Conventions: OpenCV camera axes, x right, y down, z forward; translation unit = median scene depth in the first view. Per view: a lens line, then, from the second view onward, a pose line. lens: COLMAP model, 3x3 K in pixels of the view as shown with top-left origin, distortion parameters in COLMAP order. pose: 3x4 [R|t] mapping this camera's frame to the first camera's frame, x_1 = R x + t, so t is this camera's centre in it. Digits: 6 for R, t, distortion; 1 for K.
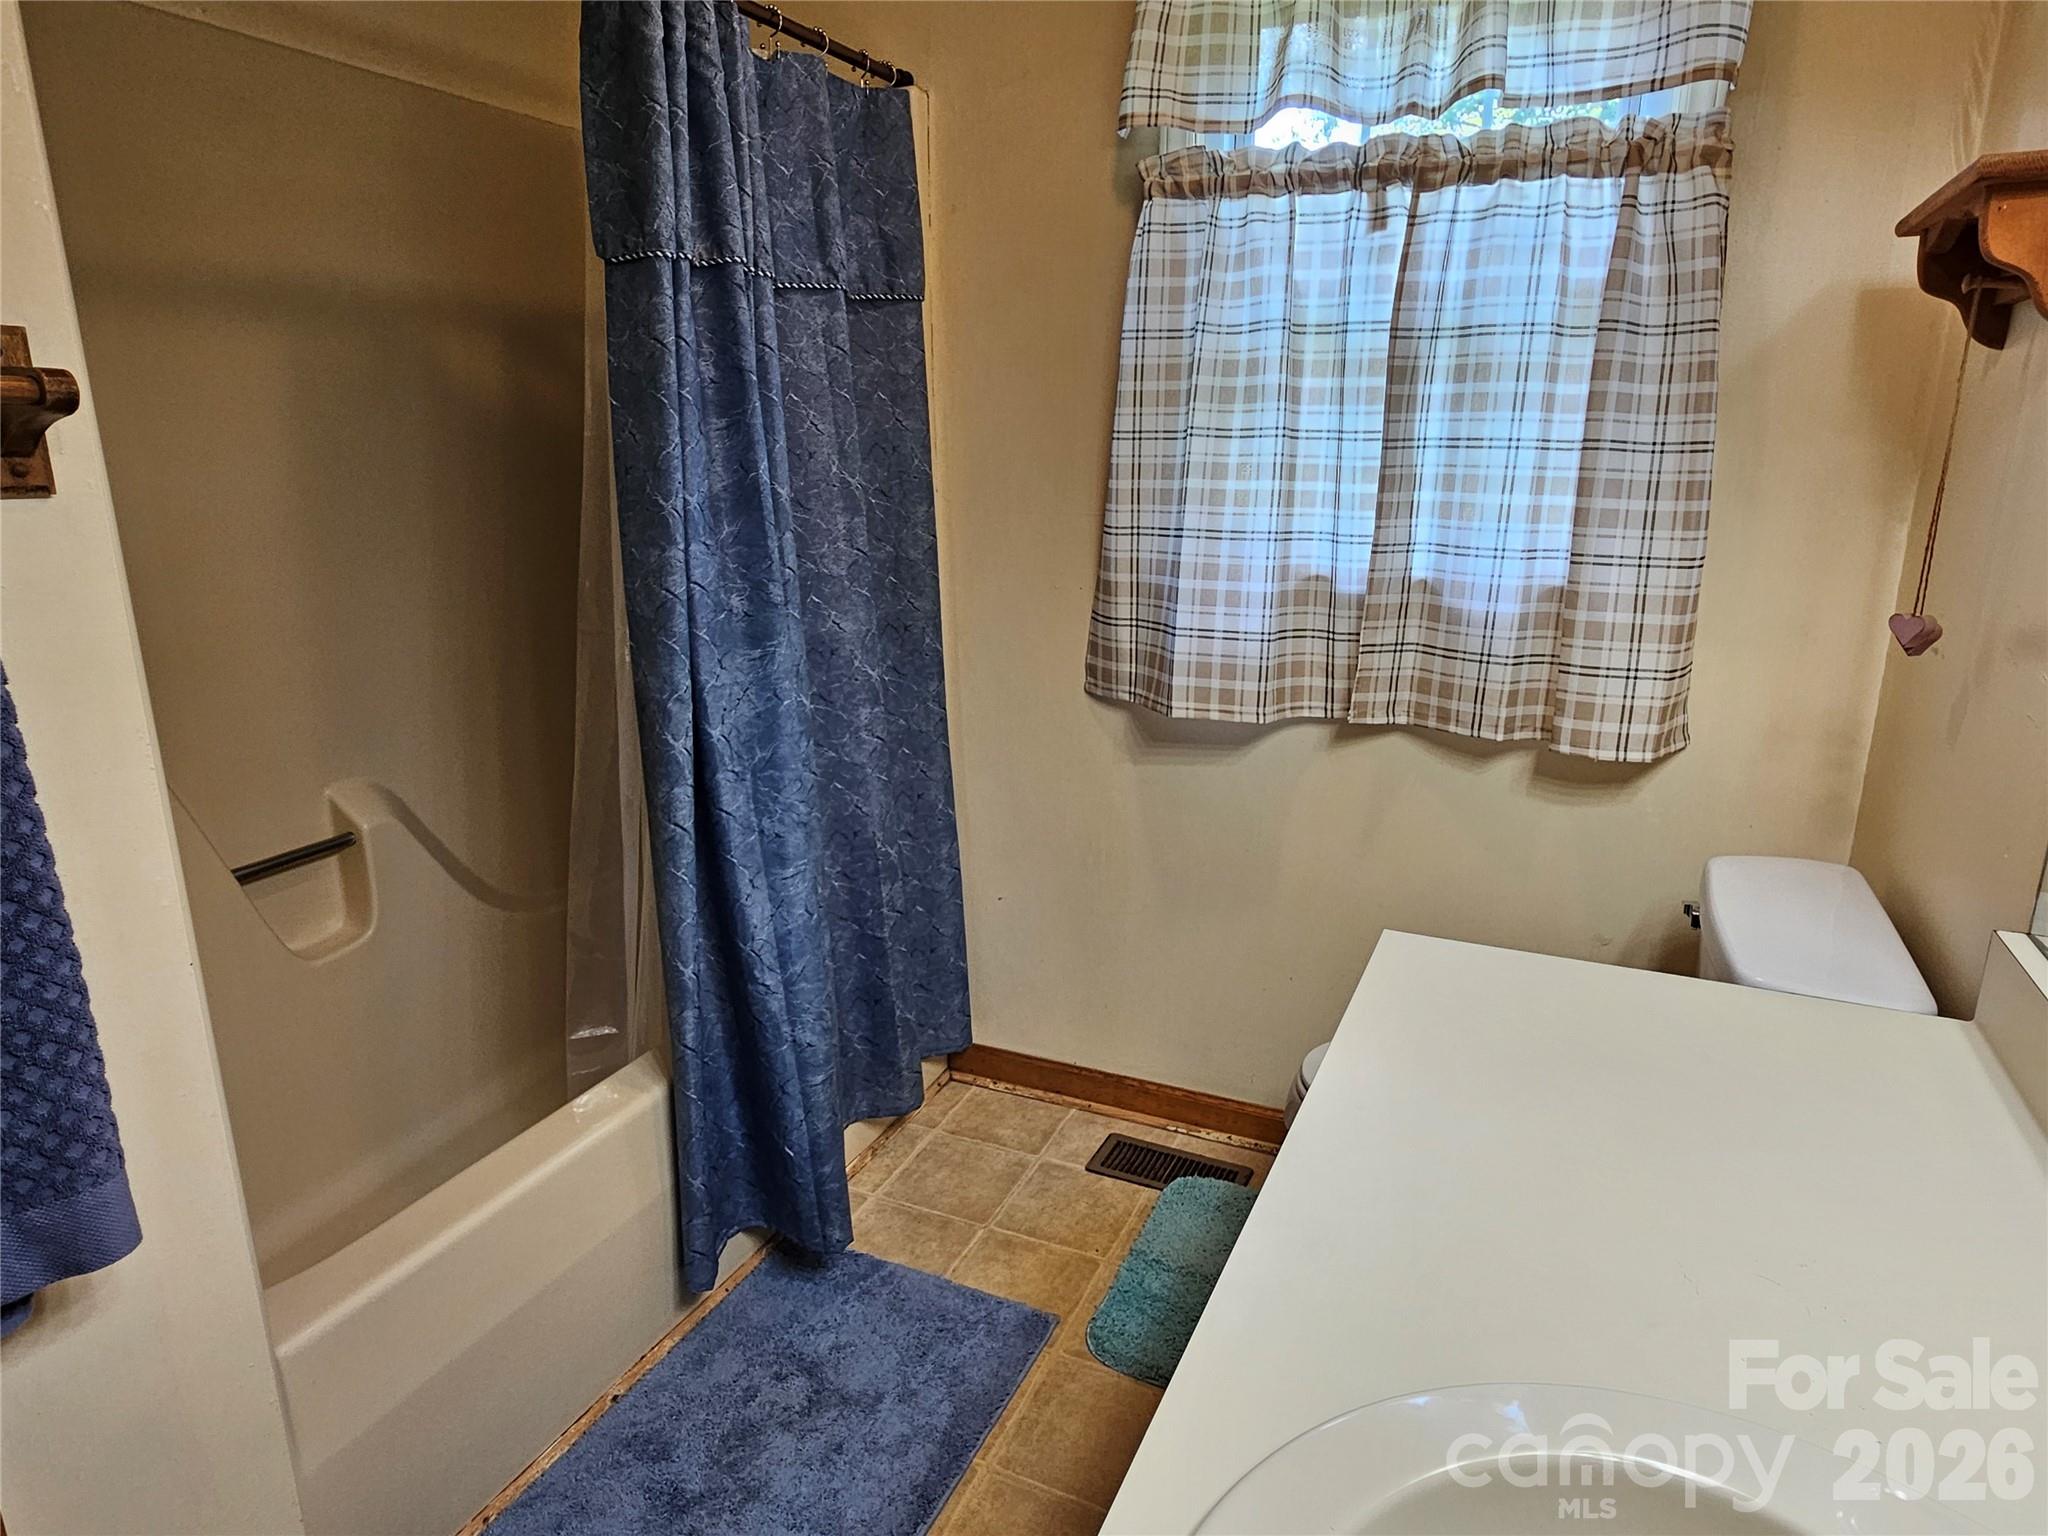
lens RADIAL K [[1203.0, 0, 1023.3], [0, 1203.0, 762.9], [0, 0, 1]] dist [0.001824, -0.001303]
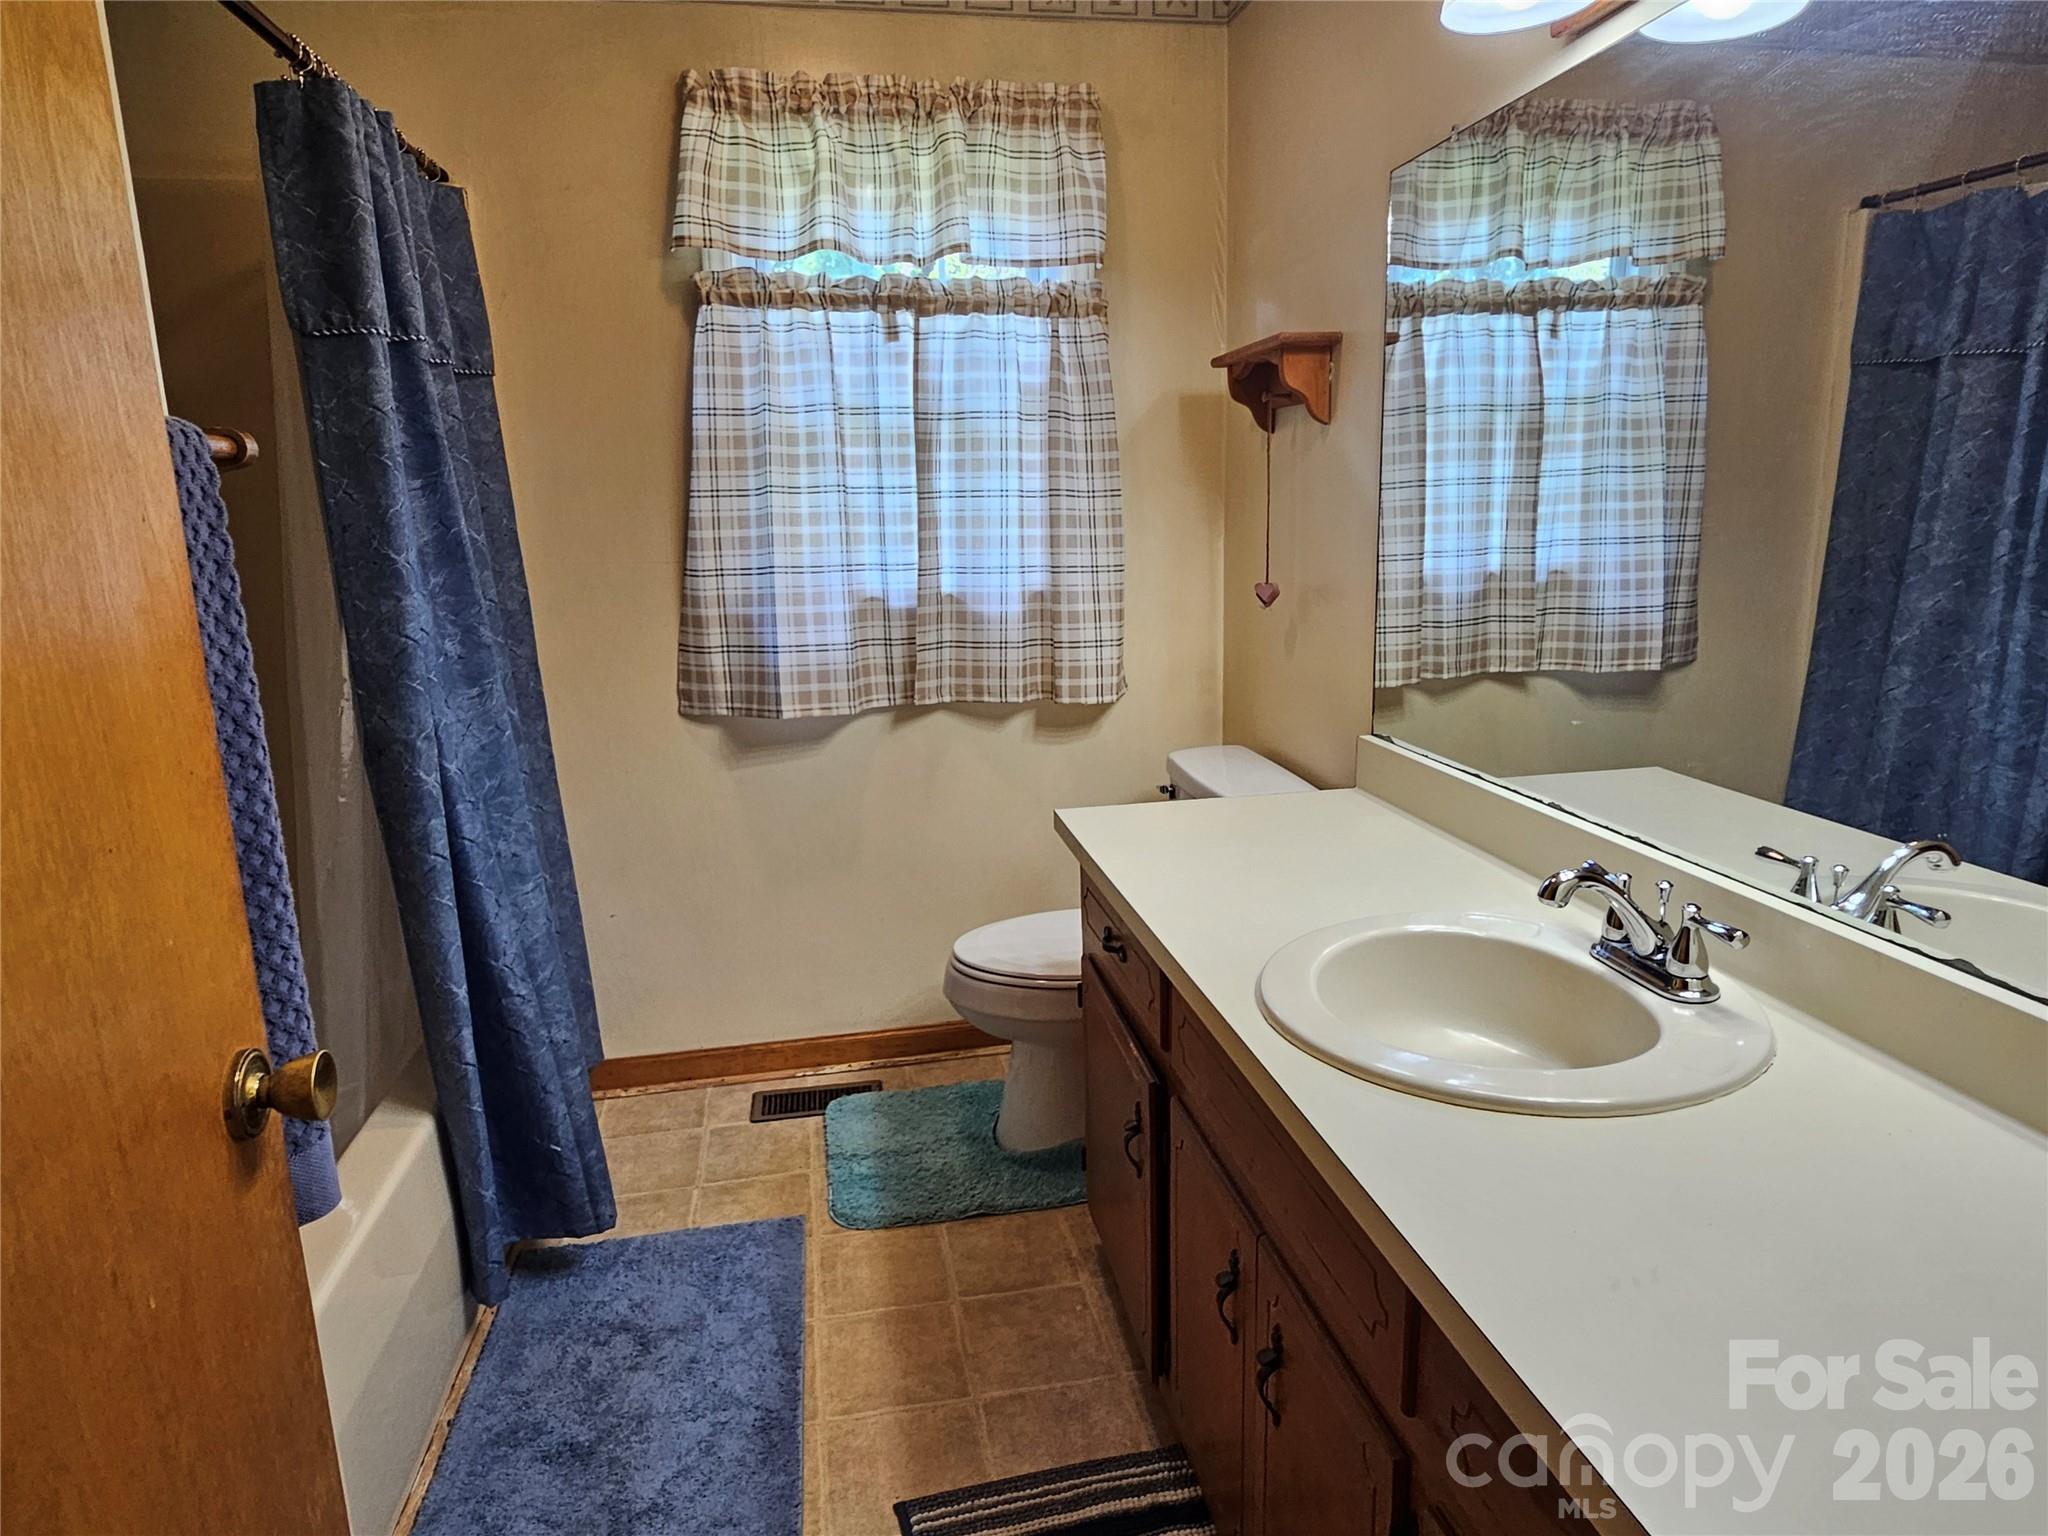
lens RADIAL K [[1203.0, 0, 1023.3], [0, 1203.0, 762.9], [0, 0, 1]] dist [0.001824, -0.001303]
pose [[0.816210, -0.140207, 0.560485, -0.408552], [0.171884, 0.985110, -0.003879, 0.058623], [-0.551595, 0.099504, 0.828156, -0.162376]]
